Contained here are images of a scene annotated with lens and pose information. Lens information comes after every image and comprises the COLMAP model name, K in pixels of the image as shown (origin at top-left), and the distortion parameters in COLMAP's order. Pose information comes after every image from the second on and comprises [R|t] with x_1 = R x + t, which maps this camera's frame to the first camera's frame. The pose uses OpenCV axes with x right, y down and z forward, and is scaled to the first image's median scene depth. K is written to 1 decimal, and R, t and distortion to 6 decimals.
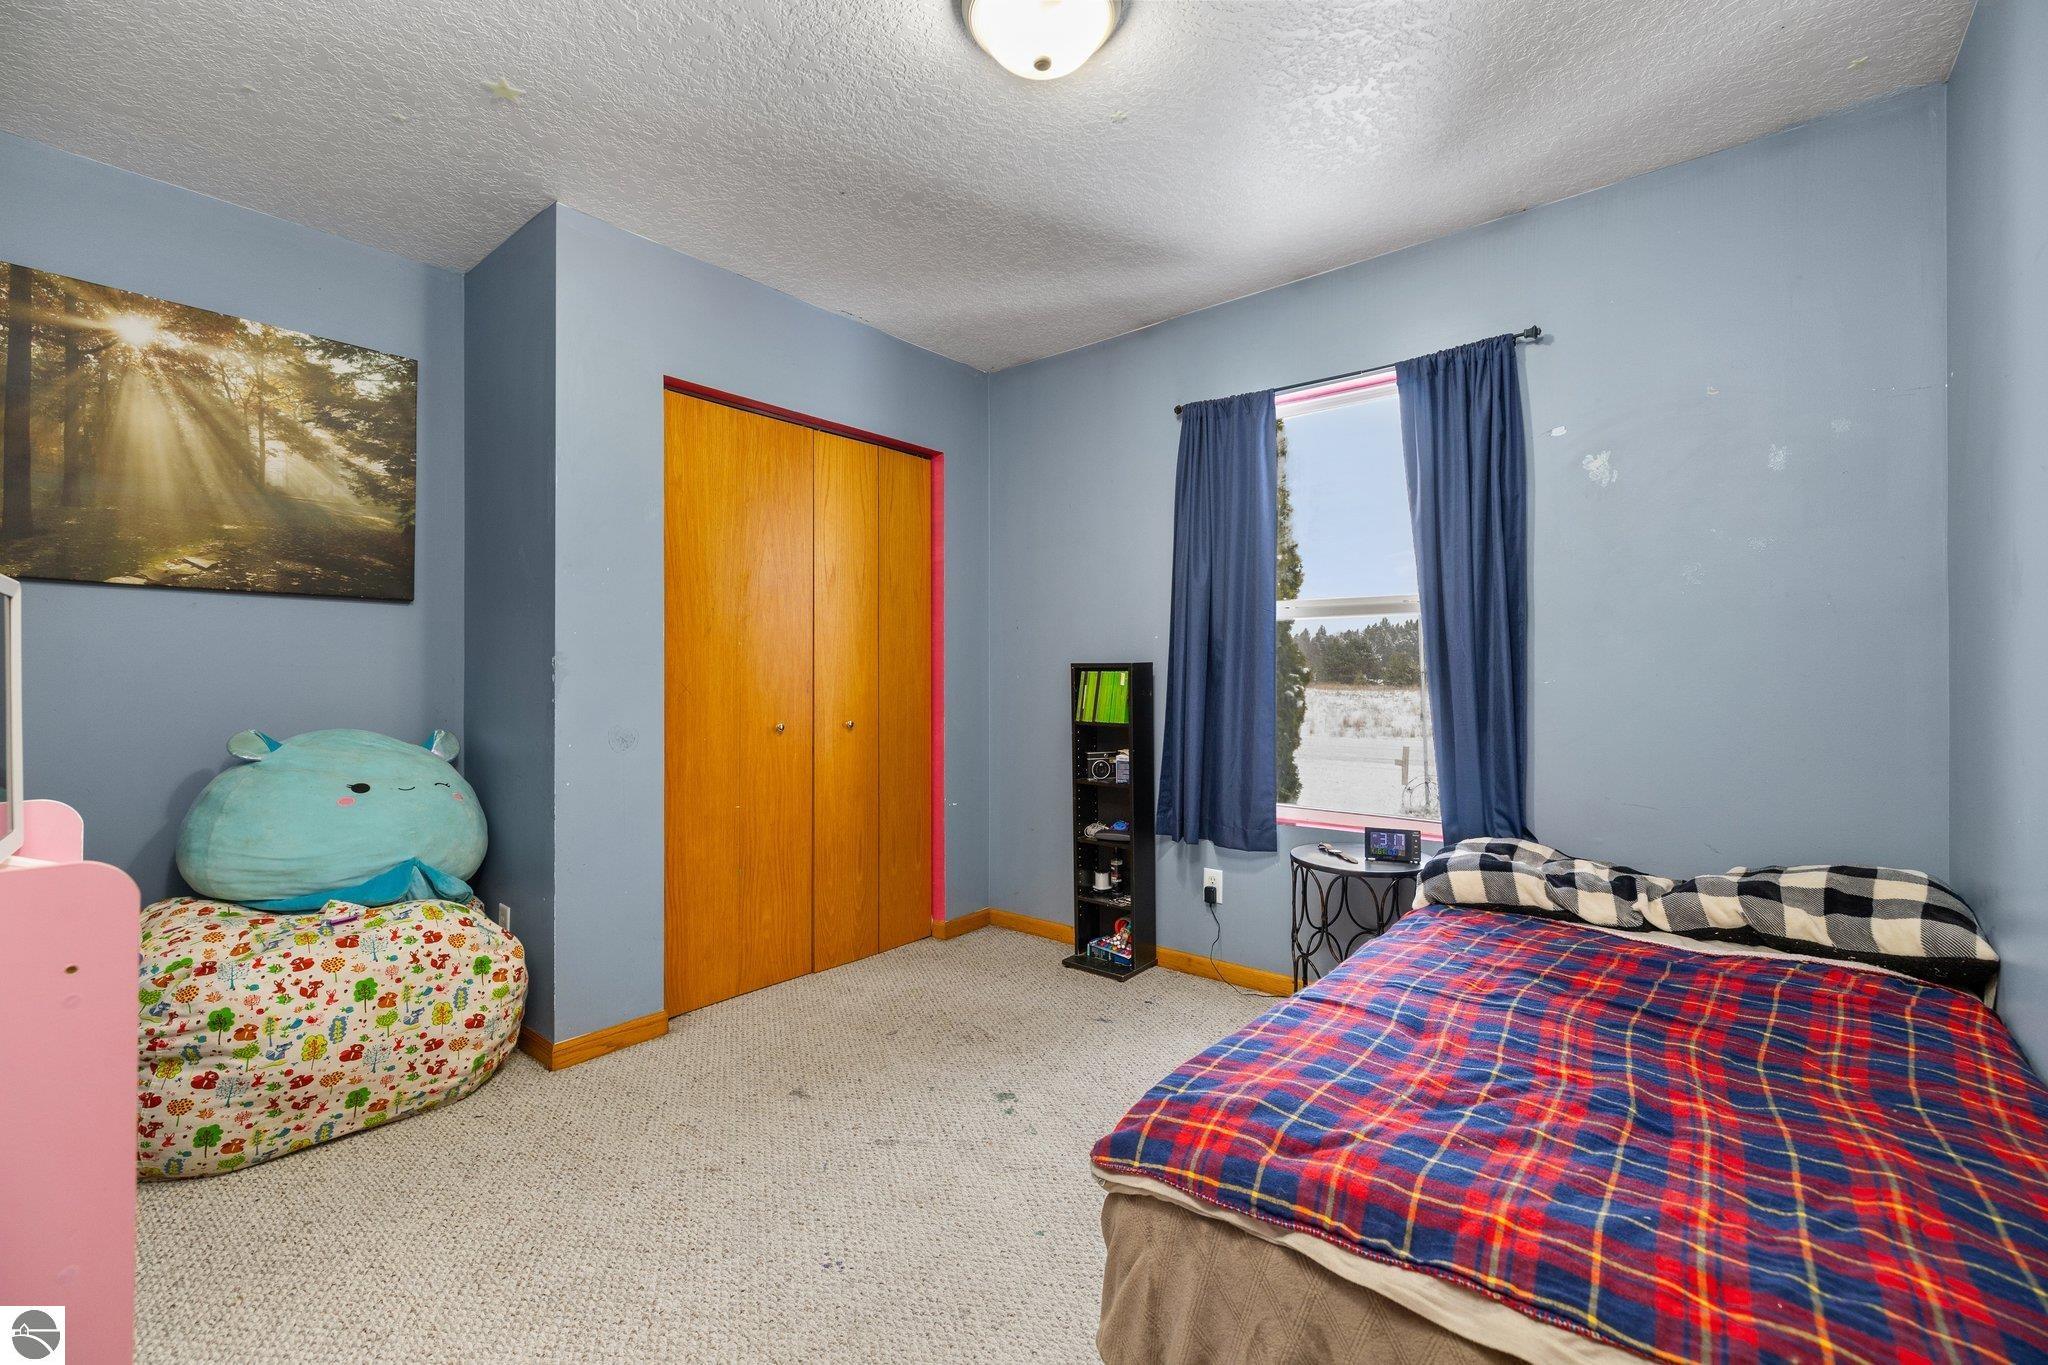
lens RADIAL K [[867.2, 0, 1018.3], [0, 867.2, 673.2], [0, 0, 1]] dist [-0.000610, 0.000387]
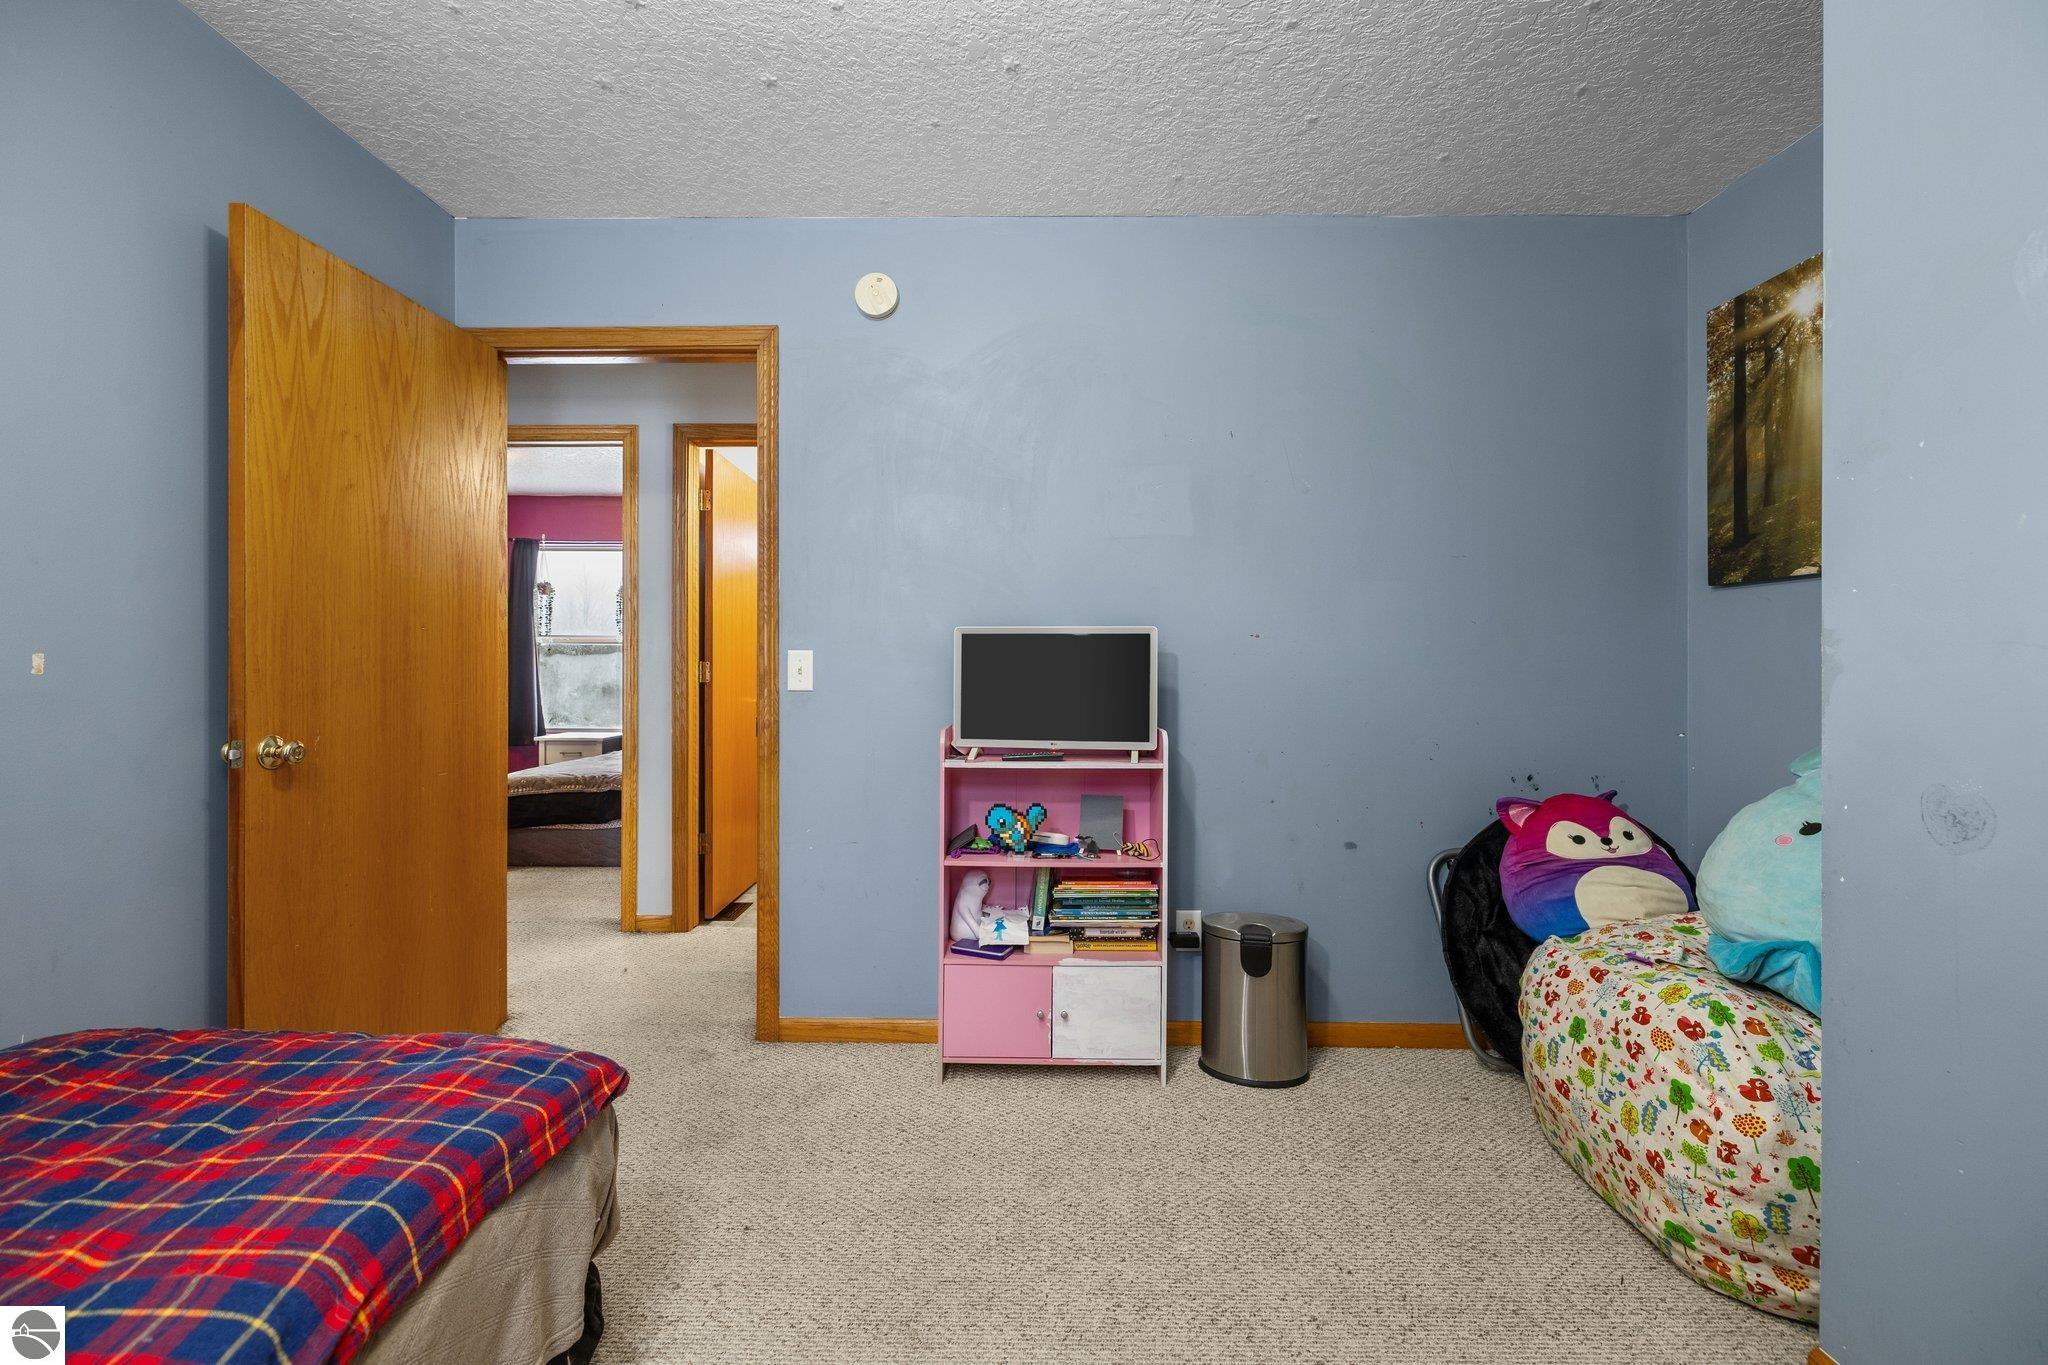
lens RADIAL K [[867.2, 0, 1018.3], [0, 867.2, 673.2], [0, 0, 1]] dist [-0.000610, 0.000387]
pose [[-0.776923, -0.001421, -0.629594, 0.228947], [-0.004018, 0.999988, 0.002701, 0.004001], [0.629583, 0.004628, -0.776919, 1.254597]]
